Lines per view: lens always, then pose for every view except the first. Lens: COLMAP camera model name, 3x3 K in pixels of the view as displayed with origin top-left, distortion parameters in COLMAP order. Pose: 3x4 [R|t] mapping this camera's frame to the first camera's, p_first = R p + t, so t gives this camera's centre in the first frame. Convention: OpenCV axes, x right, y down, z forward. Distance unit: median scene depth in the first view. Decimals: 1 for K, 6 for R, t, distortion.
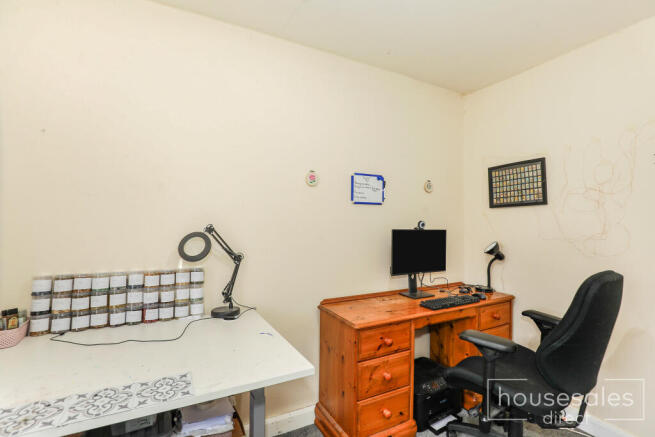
lens RADIAL K [[308.0, 0, 326.0], [0, 308.0, 235.8], [0, 0, 1]] dist [-0.026894, -0.000199]
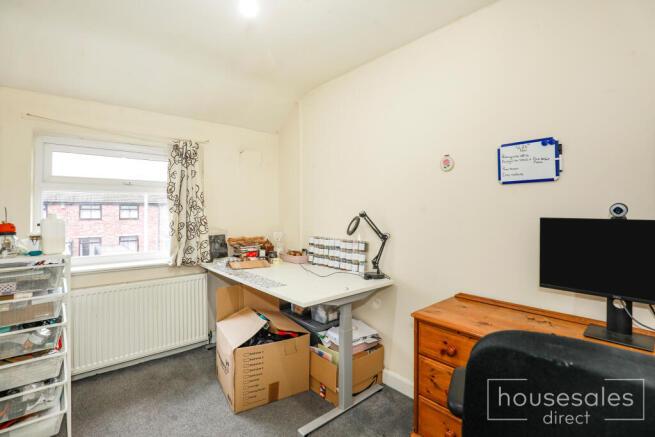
lens RADIAL K [[308.0, 0, 326.0], [0, 308.0, 235.8], [0, 0, 1]] dist [-0.026894, -0.000199]
pose [[0.212836, 0.070989, -0.974506, 0.824973], [-0.039085, 0.997178, 0.064104, -0.006123], [0.976306, 0.024444, 0.215010, 0.432594]]
